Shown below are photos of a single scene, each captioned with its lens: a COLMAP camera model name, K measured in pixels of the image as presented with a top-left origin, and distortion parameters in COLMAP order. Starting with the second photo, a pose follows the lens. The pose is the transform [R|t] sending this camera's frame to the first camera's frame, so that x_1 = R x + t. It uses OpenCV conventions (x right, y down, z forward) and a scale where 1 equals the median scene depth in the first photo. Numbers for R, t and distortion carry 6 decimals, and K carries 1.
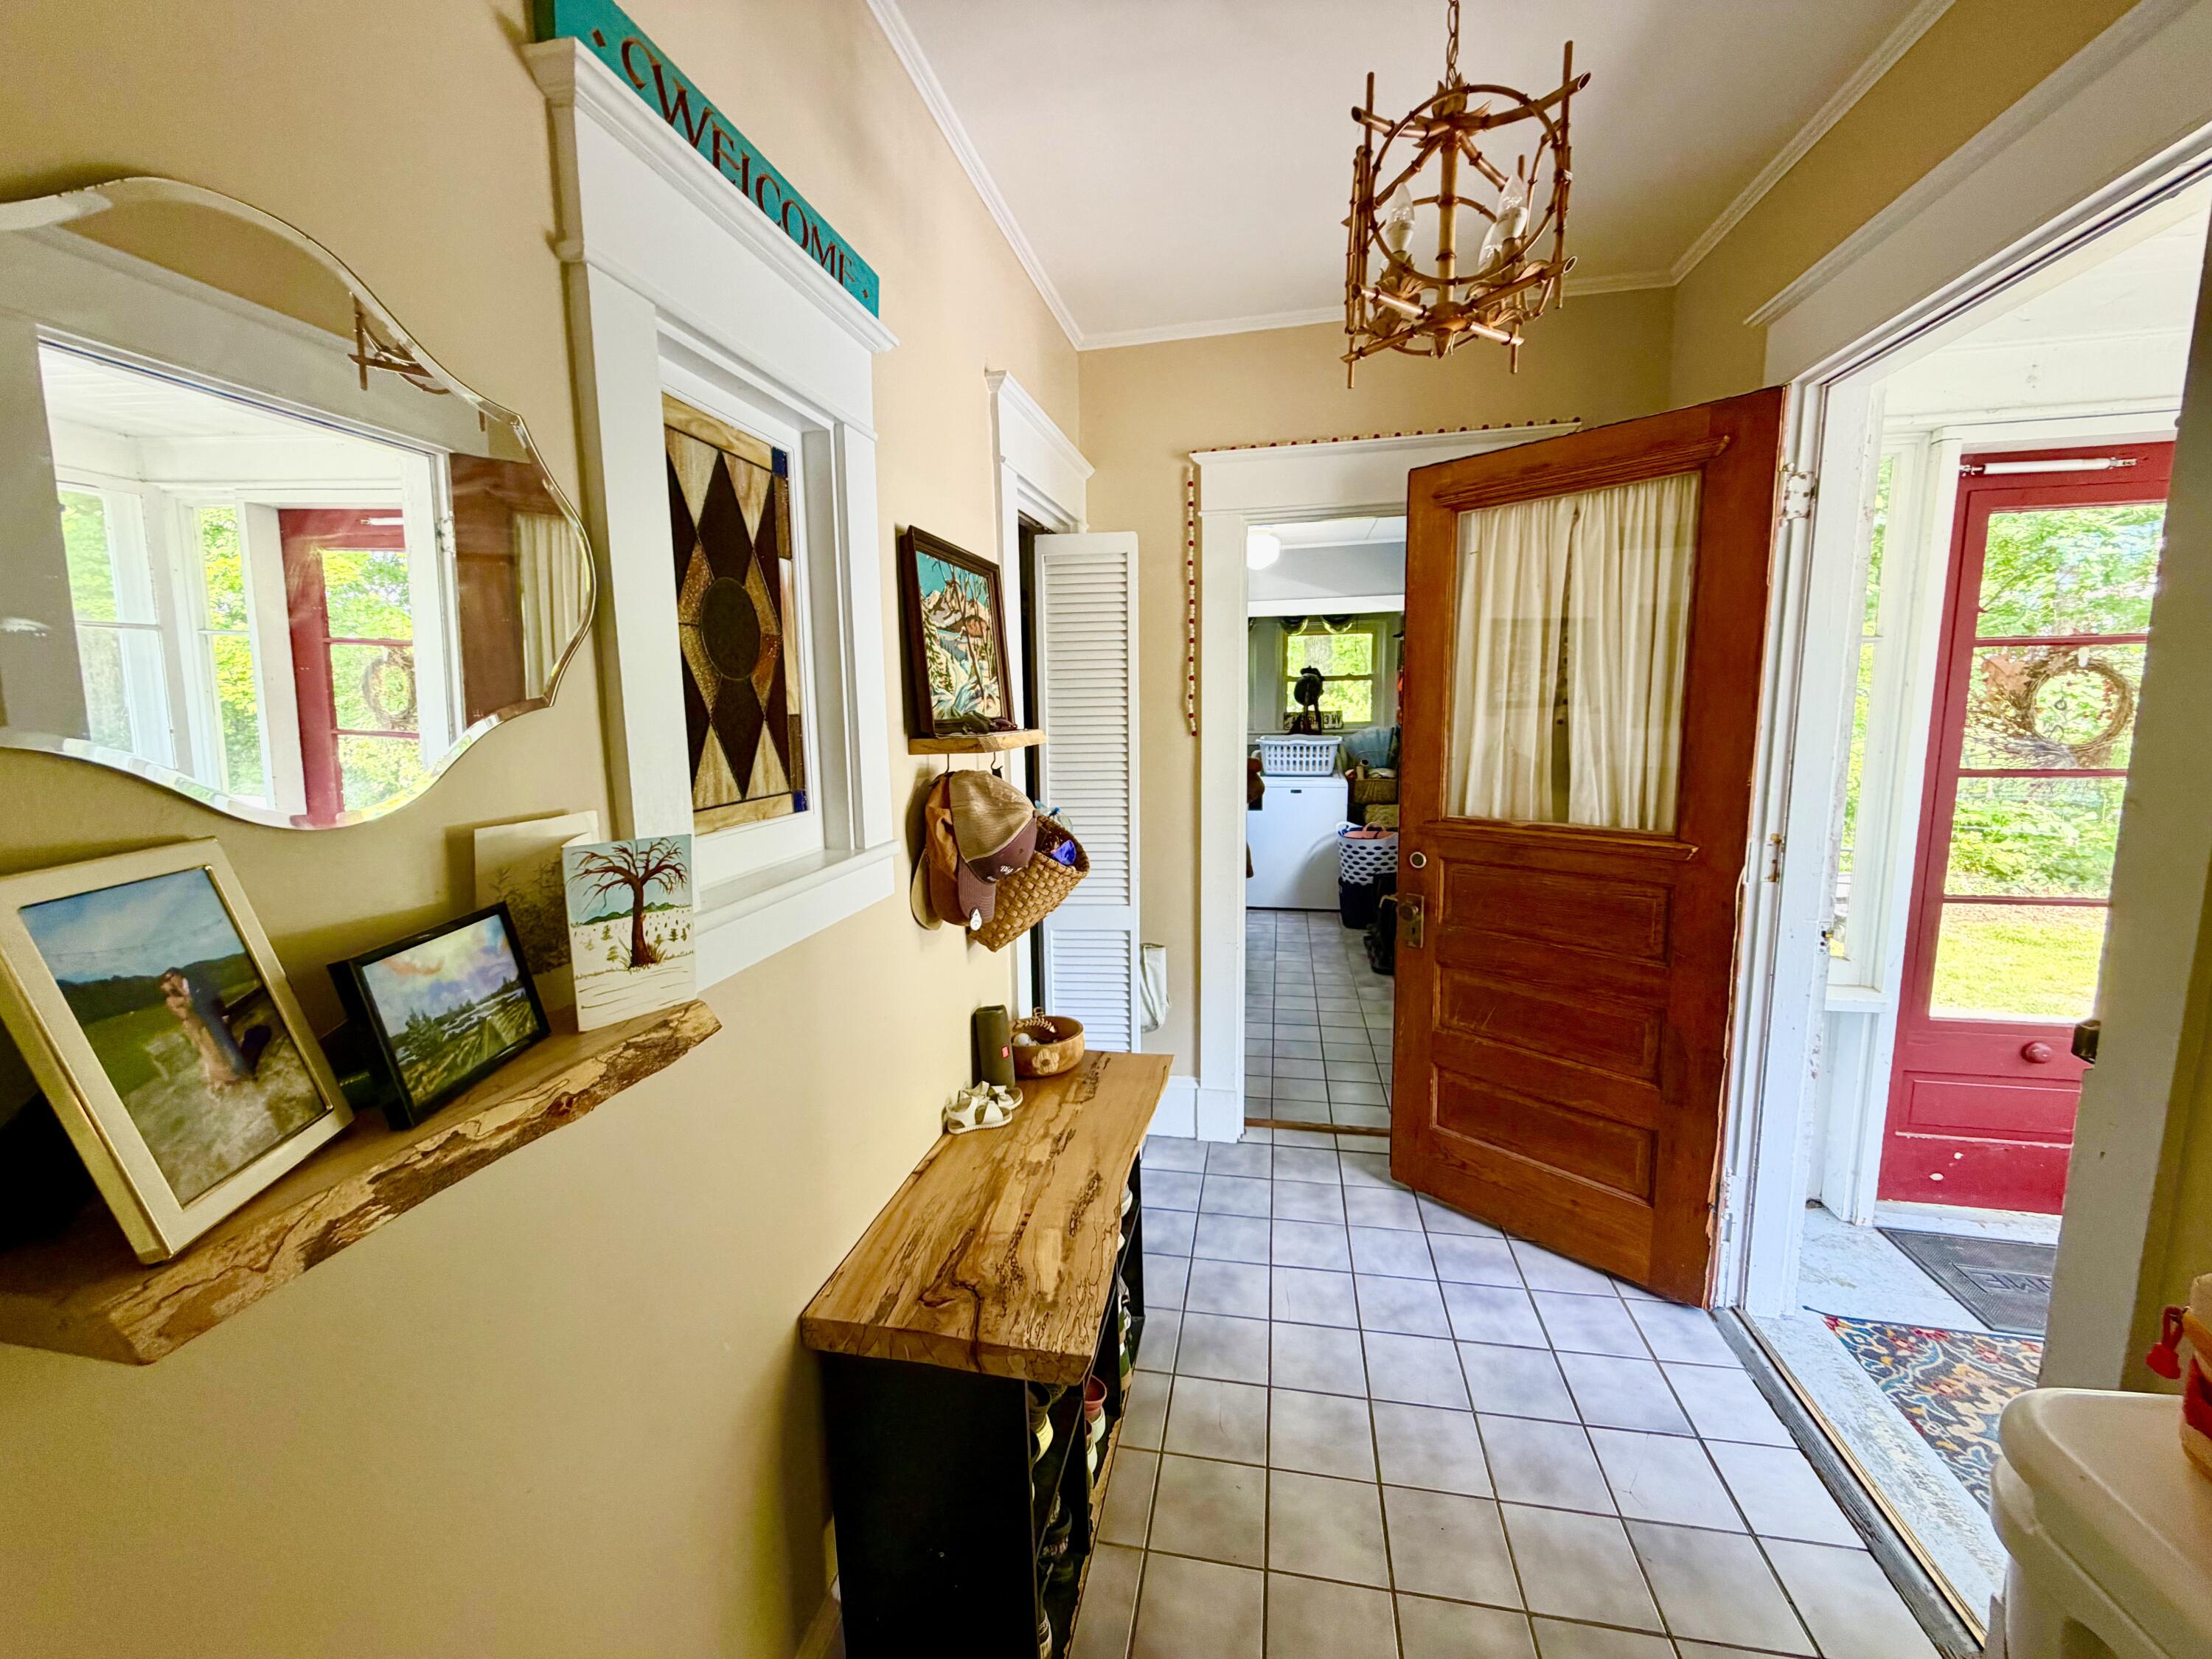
lens RADIAL K [[887.4, 0, 1110.0], [0, 887.4, 823.4], [0, 0, 1]] dist [0.001273, -0.000374]
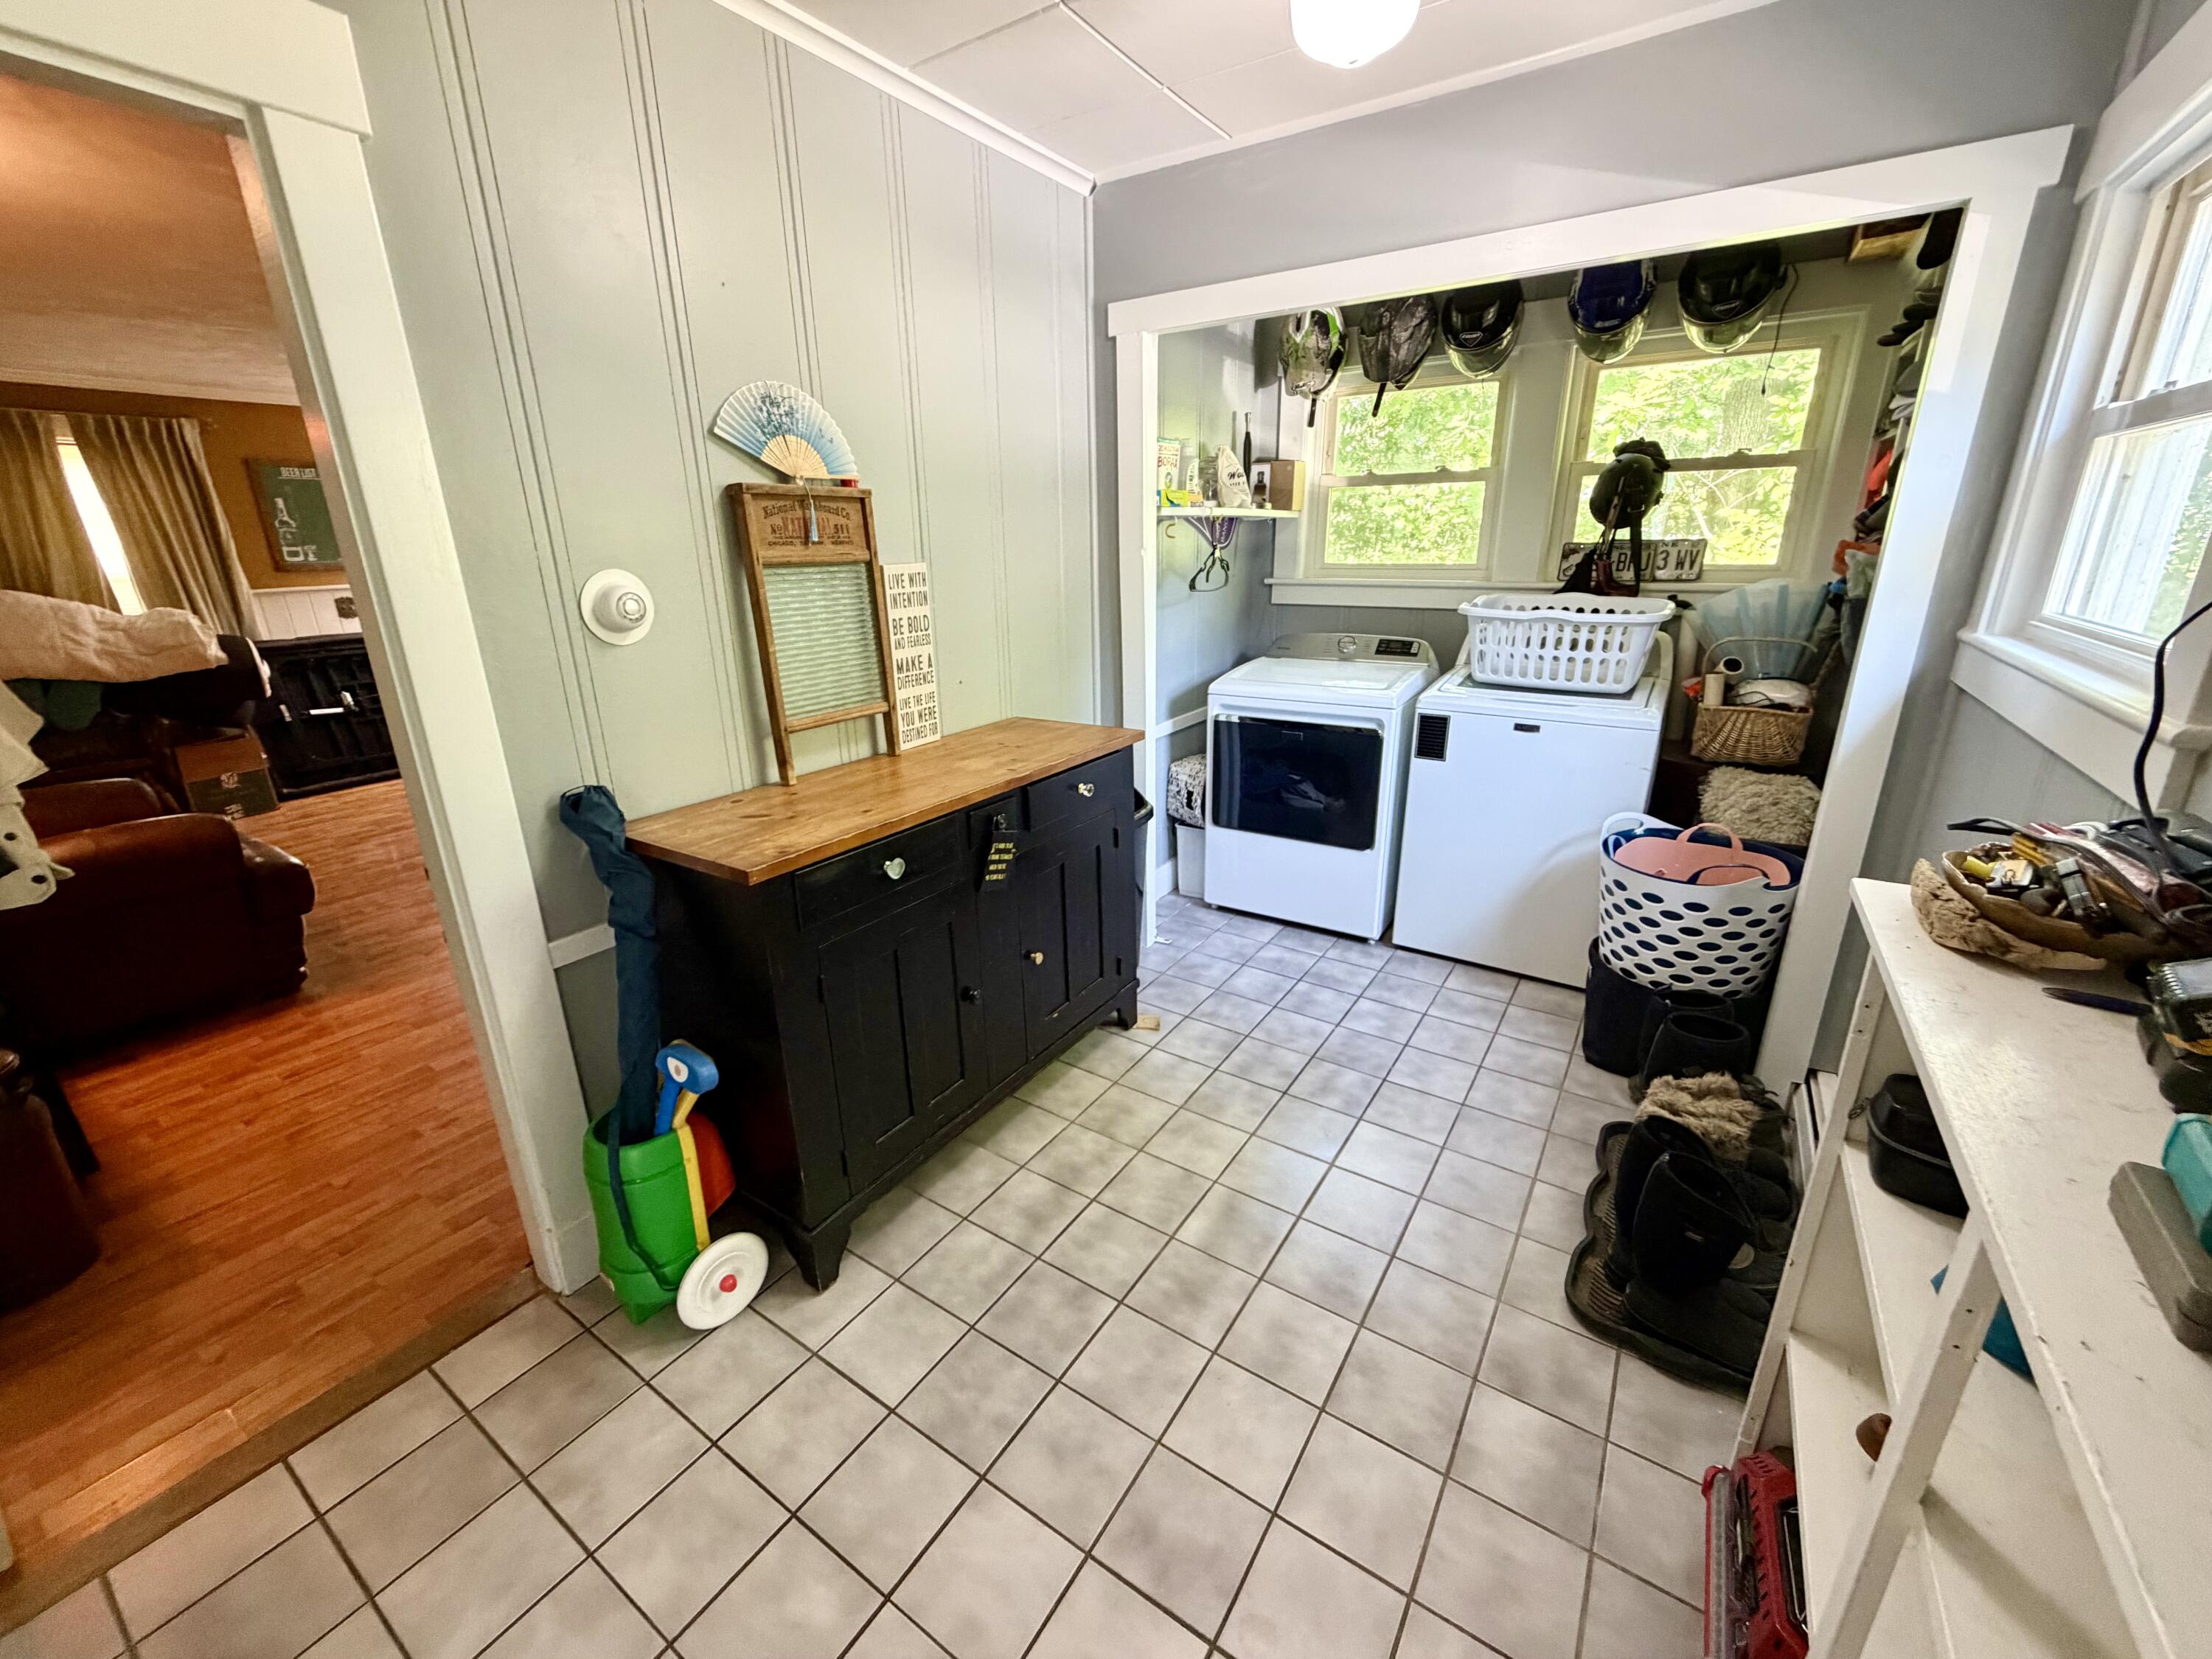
lens RADIAL K [[887.4, 0, 1096.3], [0, 887.4, 828.6], [0, 0, 1]] dist [0.001273, -0.000374]
pose [[0.919123, 0.121460, -0.374780, 0.175143], [-0.047689, 0.978595, 0.200193, -0.062844], [0.391073, -0.166130, 0.905242, 0.475822]]
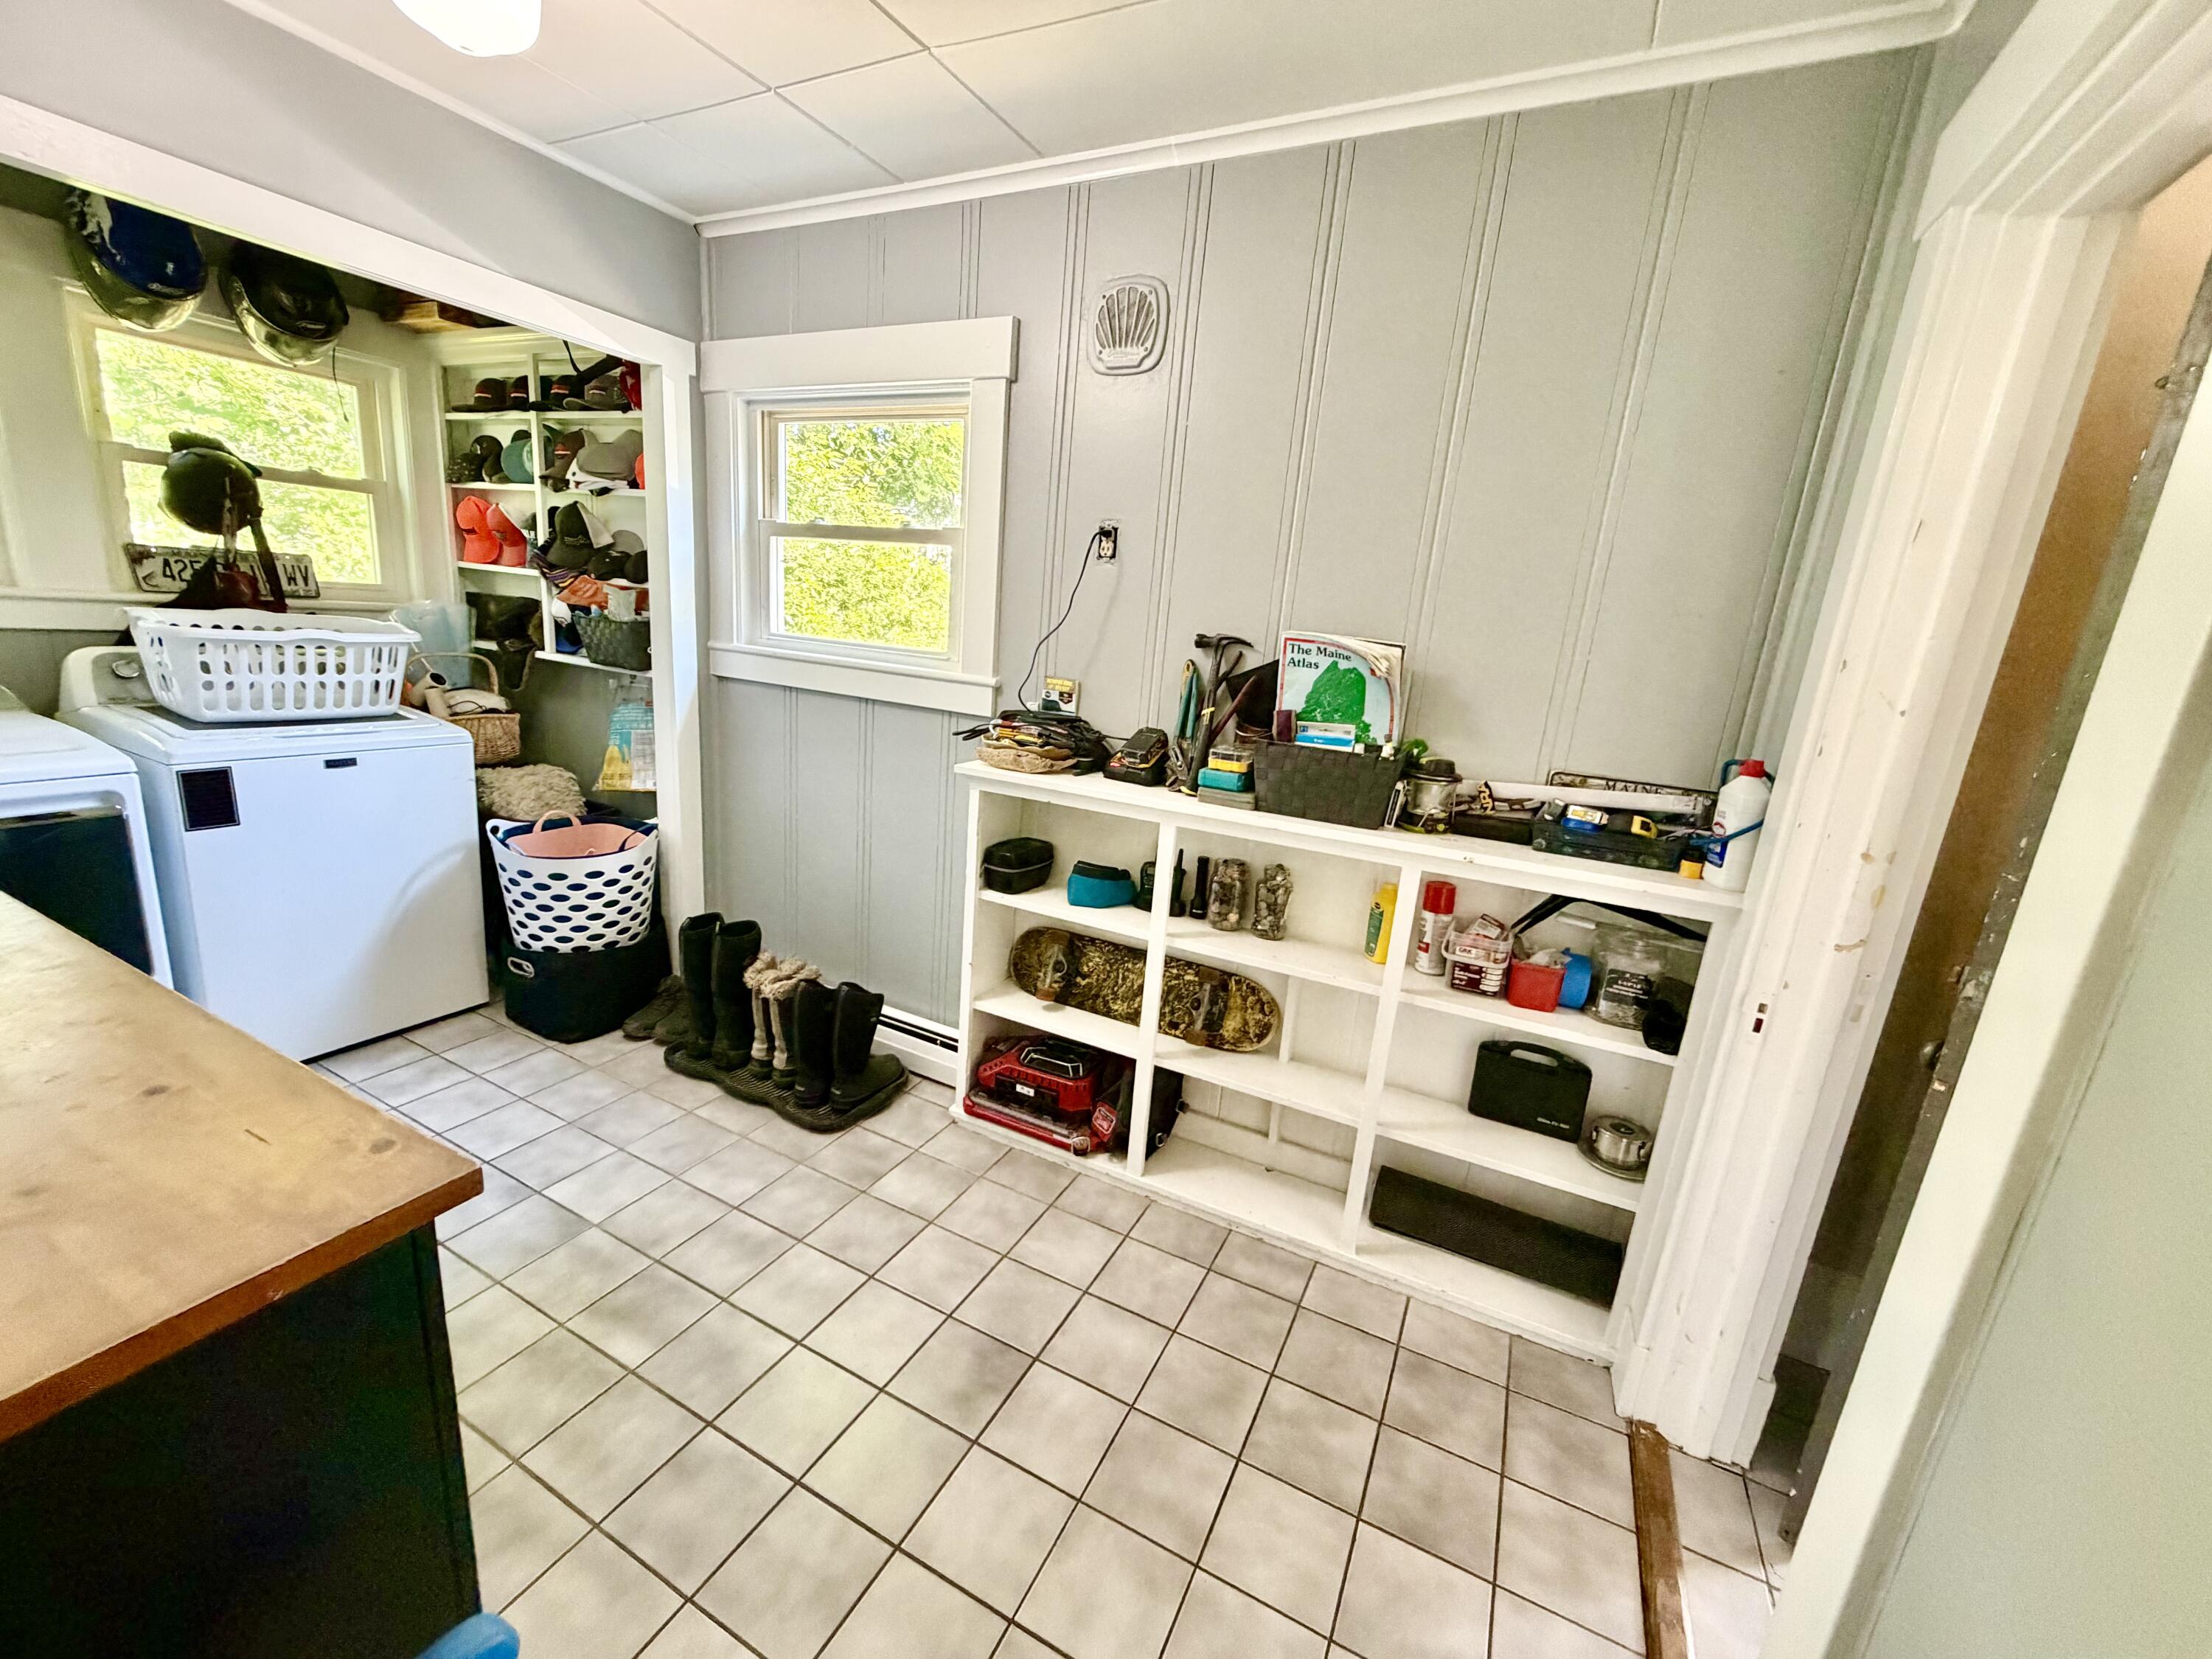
lens RADIAL K [[887.4, 0, 1097.5], [0, 887.4, 825.8], [0, 0, 1]] dist [0.001273, -0.000374]
pose [[0.281433, -0.189109, 0.940762, -0.069882], [0.044136, 0.981902, 0.184176, -0.064038], [-0.958565, -0.010312, 0.284686, 0.534968]]
